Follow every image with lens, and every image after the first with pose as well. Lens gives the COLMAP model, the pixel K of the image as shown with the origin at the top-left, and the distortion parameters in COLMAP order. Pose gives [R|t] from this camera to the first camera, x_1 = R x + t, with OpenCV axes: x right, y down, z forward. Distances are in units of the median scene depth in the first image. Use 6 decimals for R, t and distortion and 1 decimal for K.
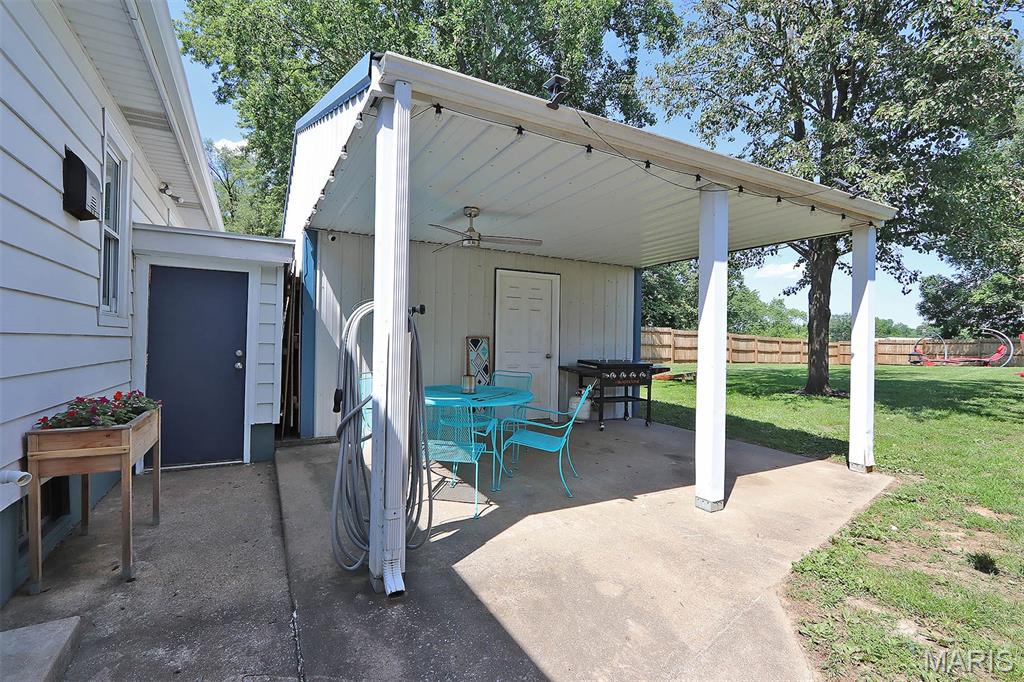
lens RADIAL K [[471.7, 0, 504.7], [0, 471.7, 340.3], [0, 0, 1]] dist [-0.013779, -0.000142]
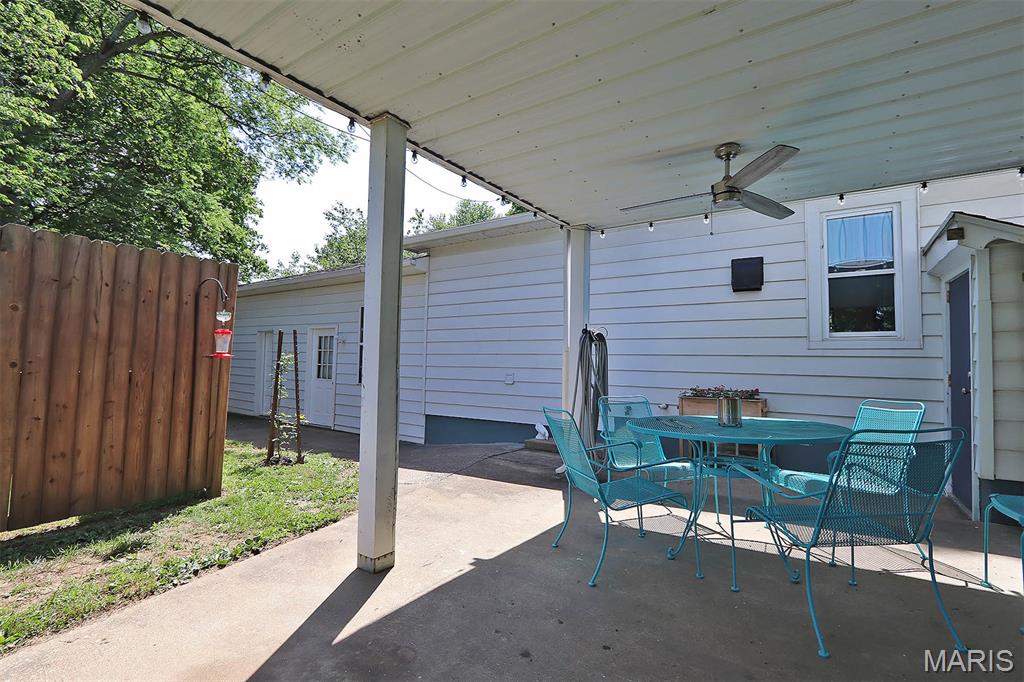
lens RADIAL K [[471.7, 0, 504.7], [0, 471.7, 340.3], [0, 0, 1]] dist [-0.013779, -0.000142]
pose [[-0.897945, -0.052789, -0.436929, 0.506900], [-0.030126, 0.997824, -0.058642, 0.044449], [0.439075, -0.039495, -0.897582, 1.513259]]
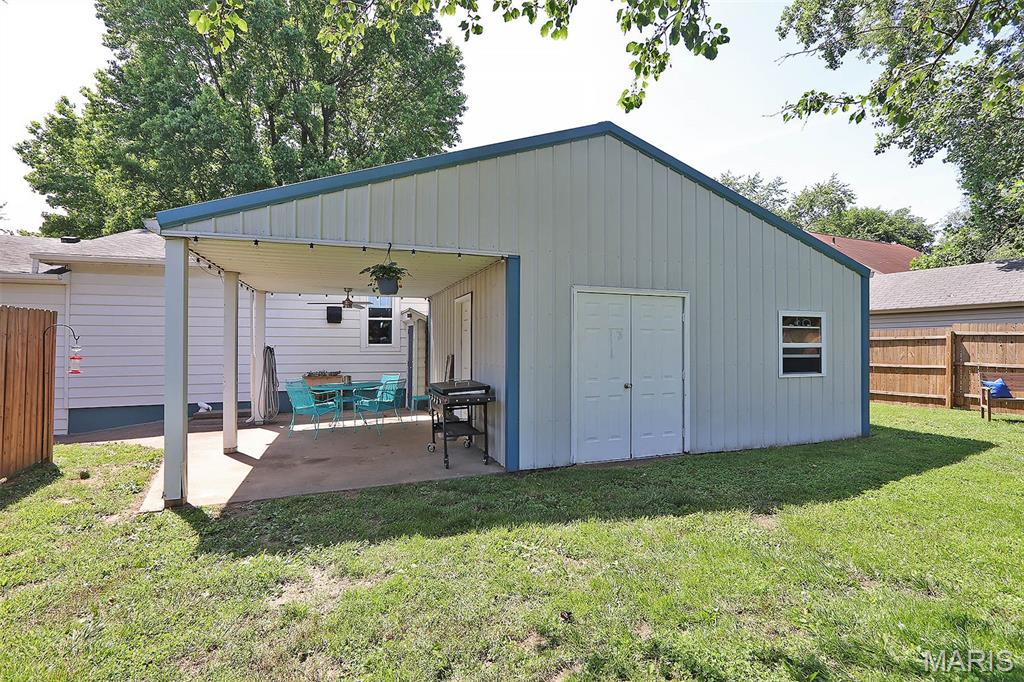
lens RADIAL K [[471.7, 0, 504.7], [0, 471.7, 340.3], [0, 0, 1]] dist [-0.013779, -0.000142]
pose [[-0.172705, -0.024480, -0.984669, 1.768032], [0.000927, 0.999687, -0.025016, -0.022242], [0.984973, -0.005233, -0.172628, 2.043216]]
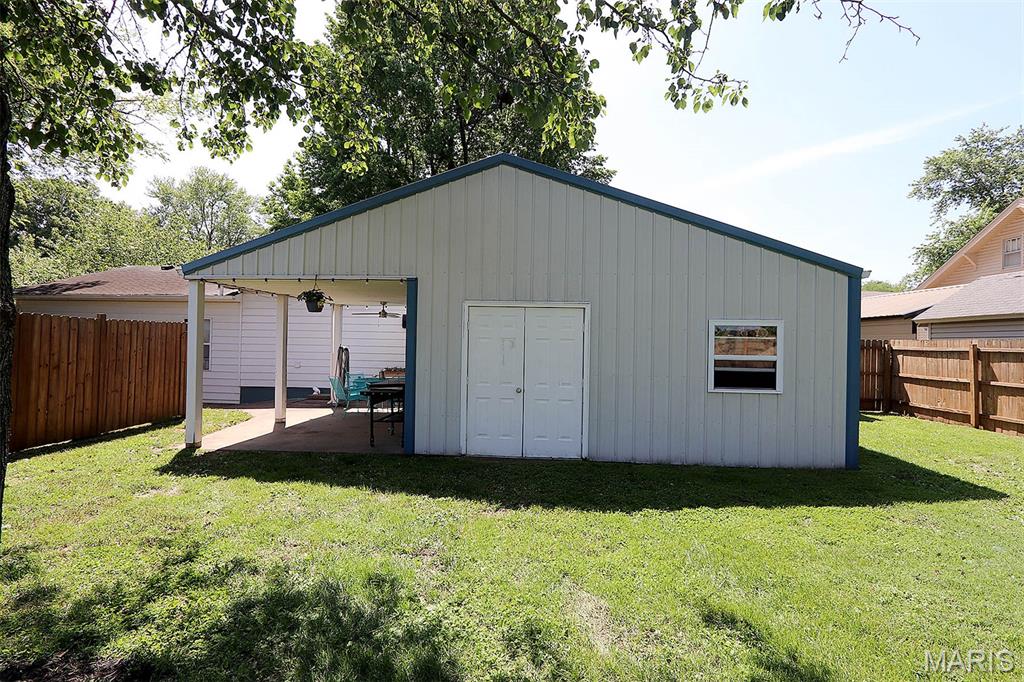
lens RADIAL K [[471.7, 0, 504.7], [0, 471.7, 340.3], [0, 0, 1]] dist [-0.013779, -0.000142]
pose [[-0.561197, -0.028713, -0.827184, 1.625238], [-0.022202, 0.999561, -0.019634, -0.053968], [0.827384, 0.007347, -0.561588, 2.988168]]
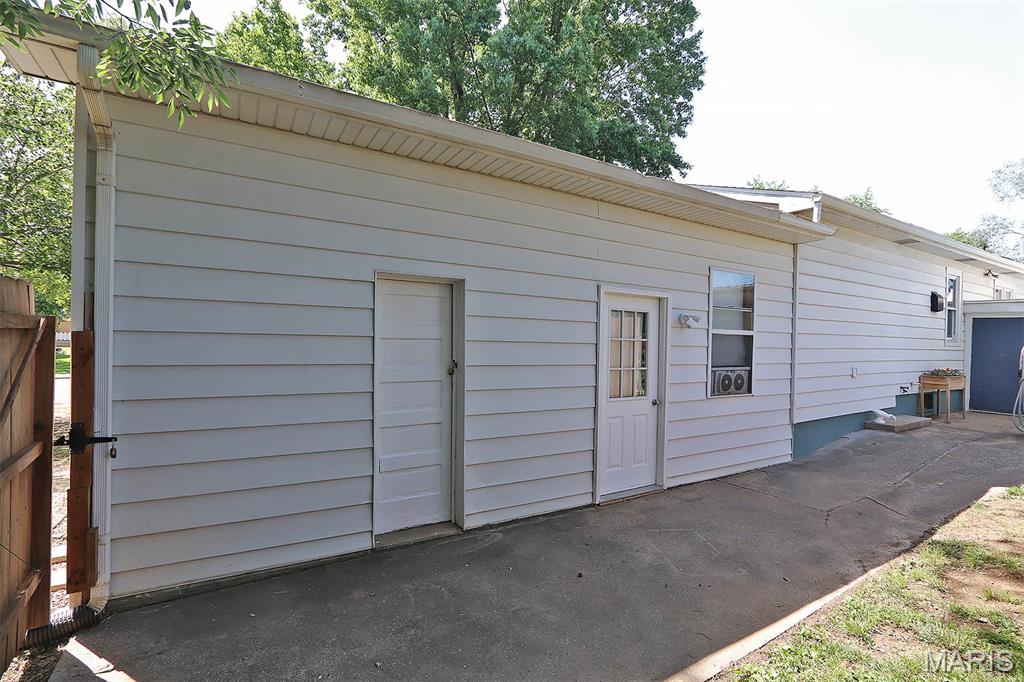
lens RADIAL K [[471.7, 0, 504.7], [0, 471.7, 340.3], [0, 0, 1]] dist [-0.013779, -0.000142]
pose [[0.045762, -0.007162, -0.998927, 1.410824], [-0.018272, 0.999801, -0.008005, 0.003815], [0.998785, 0.018619, 0.045622, -1.383931]]
